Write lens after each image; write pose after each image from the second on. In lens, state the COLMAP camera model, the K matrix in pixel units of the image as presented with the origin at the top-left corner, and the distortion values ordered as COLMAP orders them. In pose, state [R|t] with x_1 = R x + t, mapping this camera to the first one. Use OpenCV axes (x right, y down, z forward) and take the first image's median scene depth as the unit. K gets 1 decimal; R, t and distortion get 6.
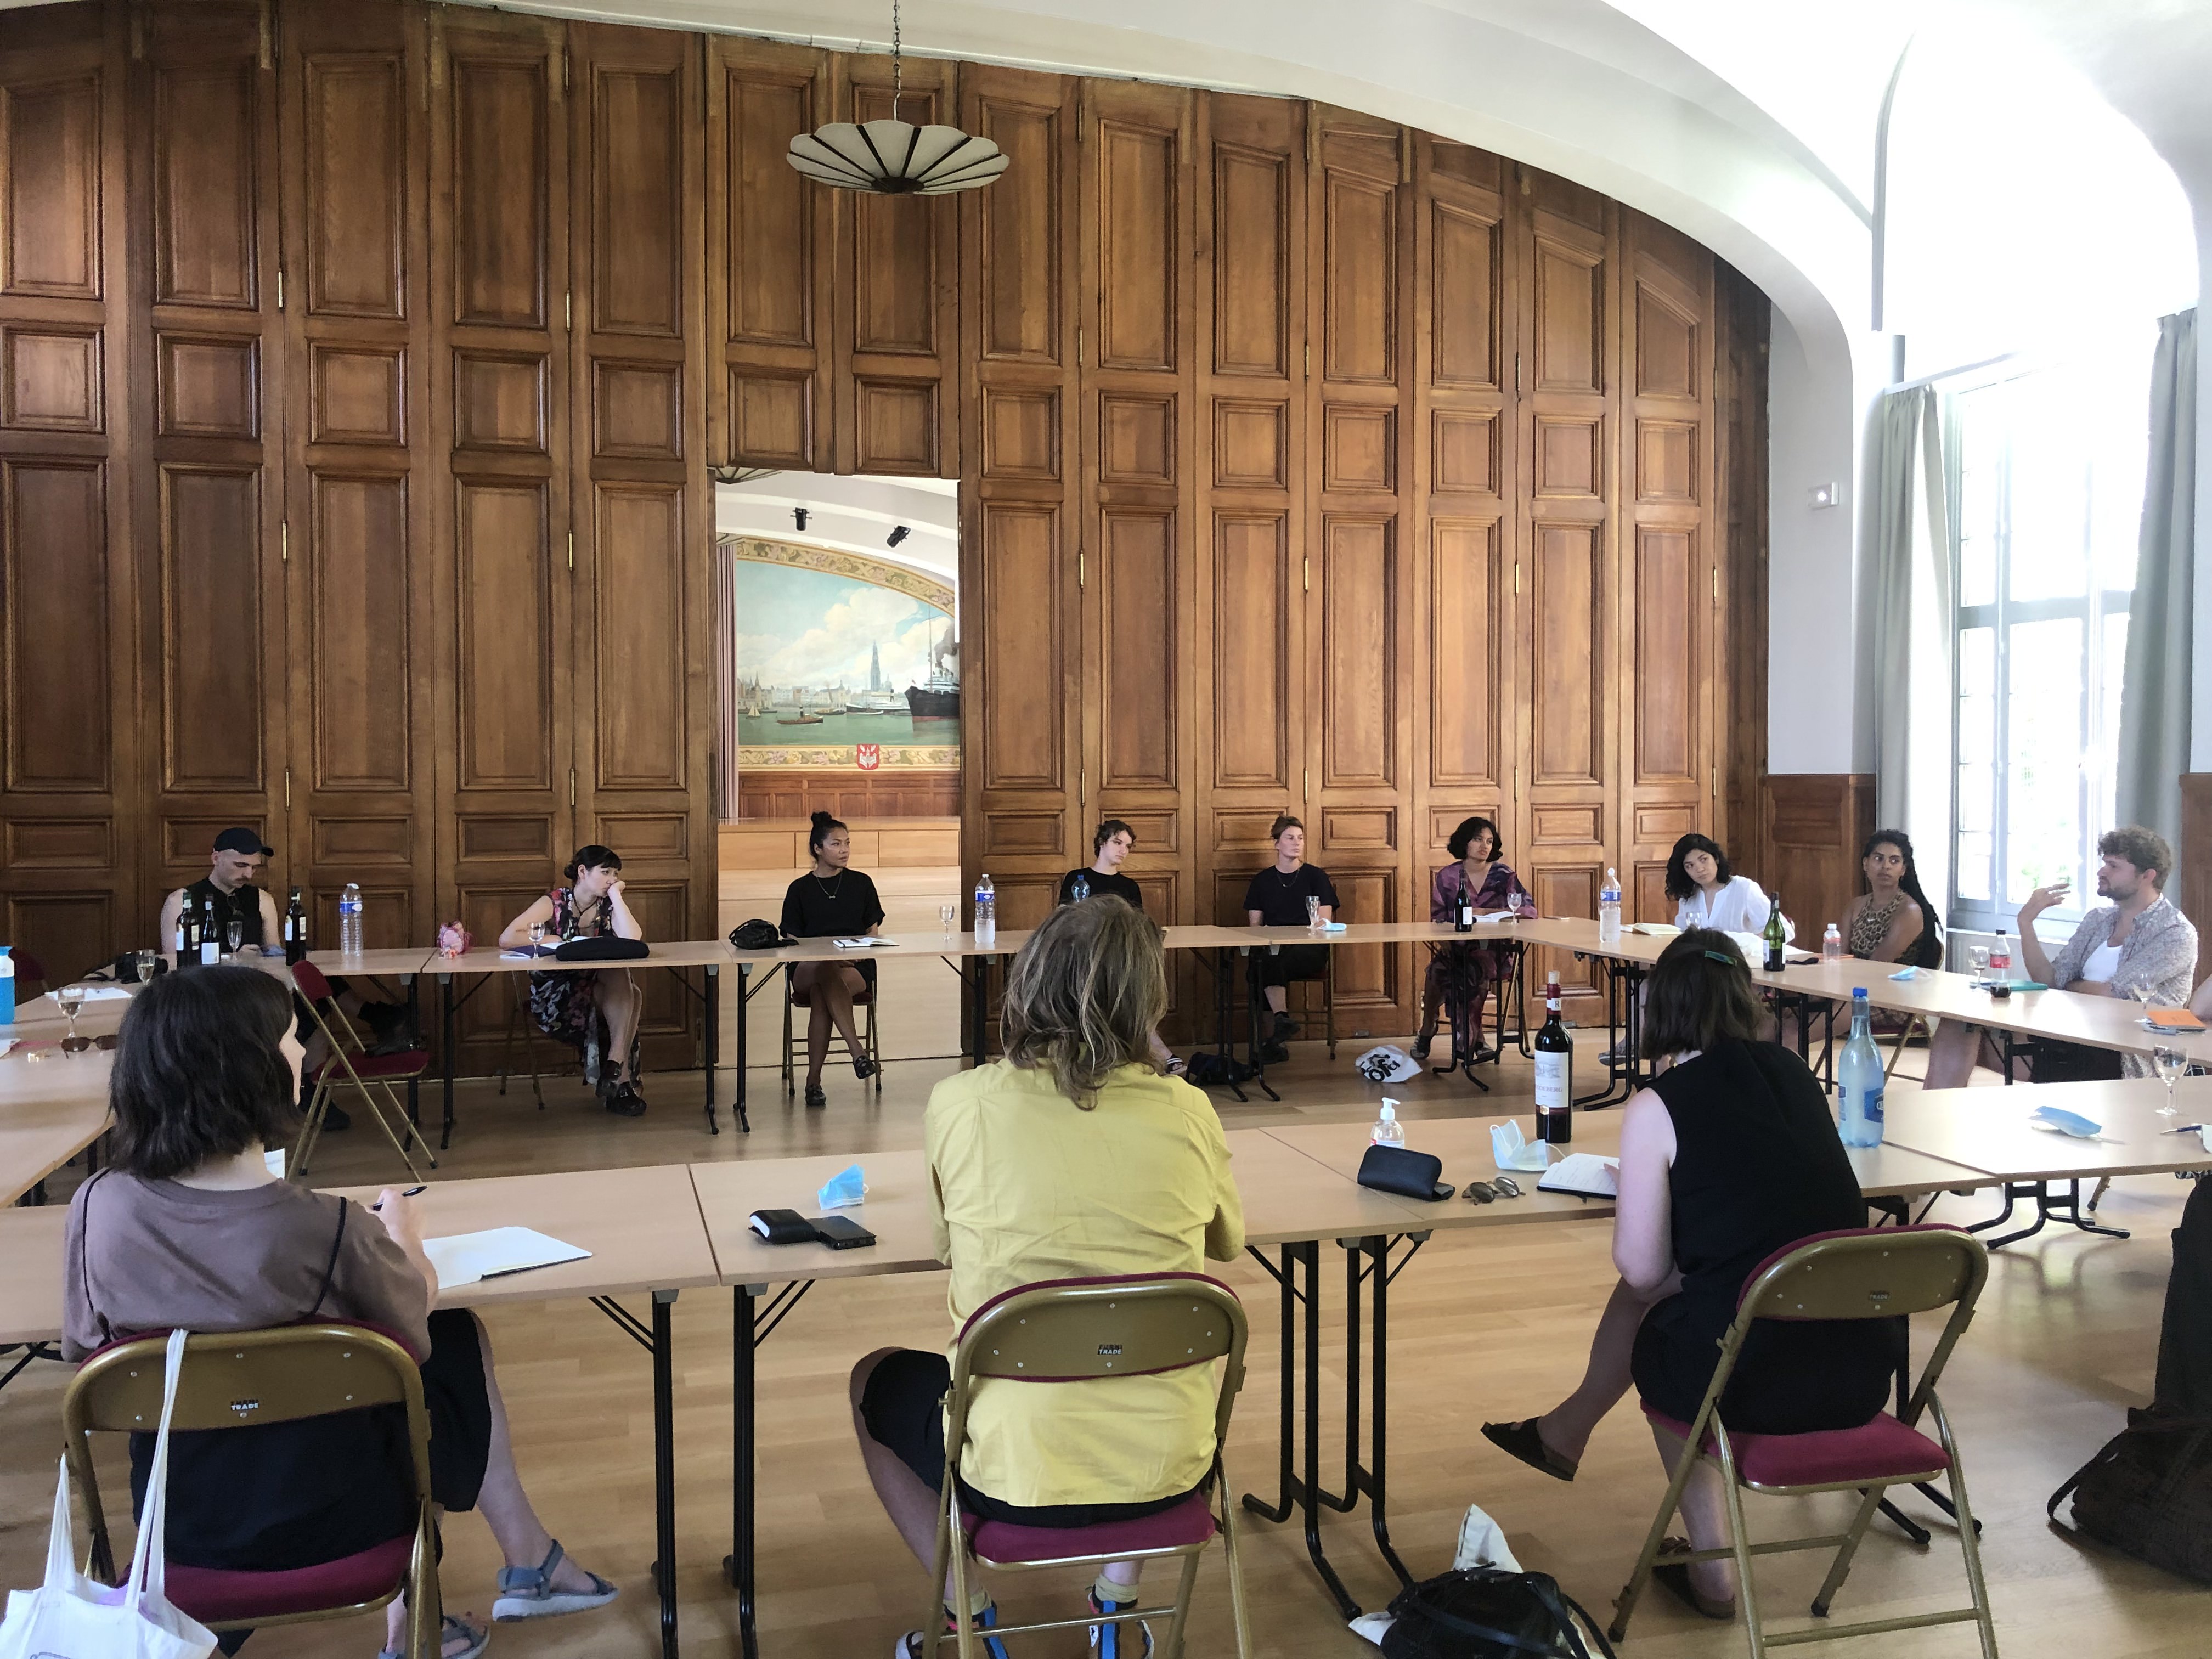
lens RADIAL K [[1811.9, 0, 1110.8], [0, 1811.9, 808.8], [0, 0, 1]] dist [0.040807, -0.015075]
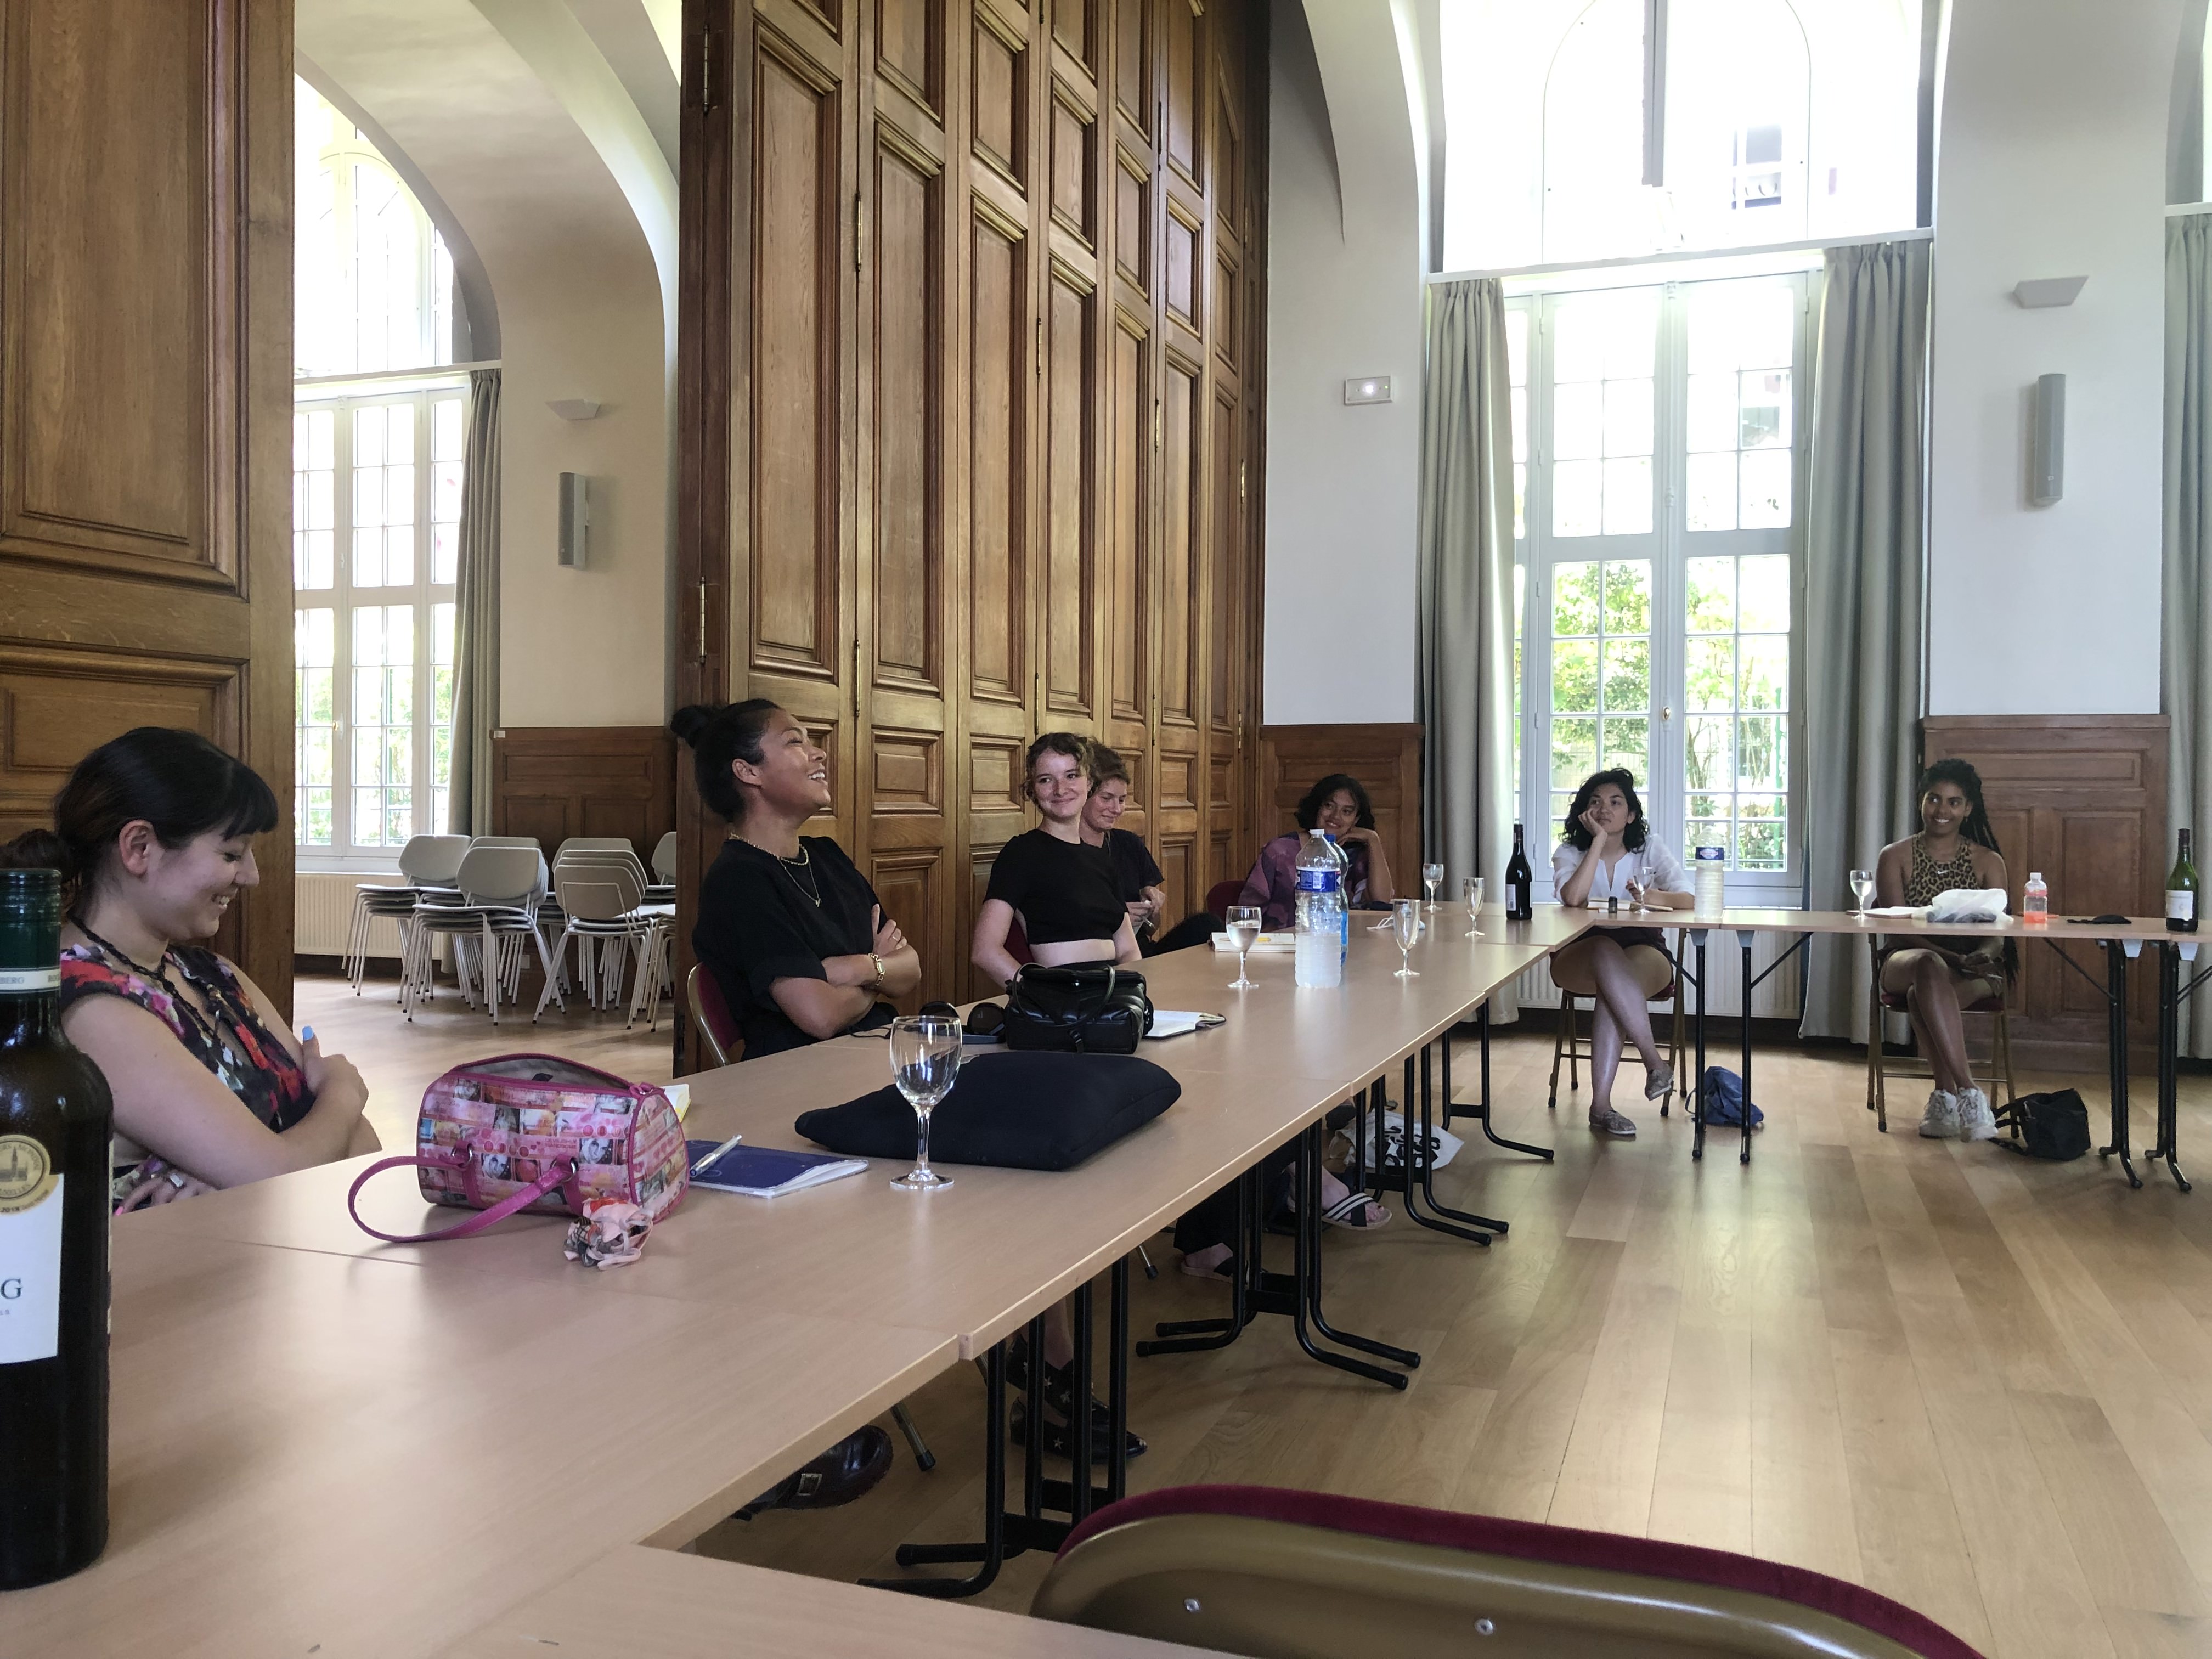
lens RADIAL K [[1811.9, 0, 1110.8], [0, 1811.9, 808.8], [0, 0, 1]] dist [0.040807, -0.015075]
pose [[0.569078, 0.003062, 0.822278, -0.382076], [0.010439, 0.999886, -0.010948, 0.029853], [-0.822217, 0.014814, 0.568981, 0.663341]]
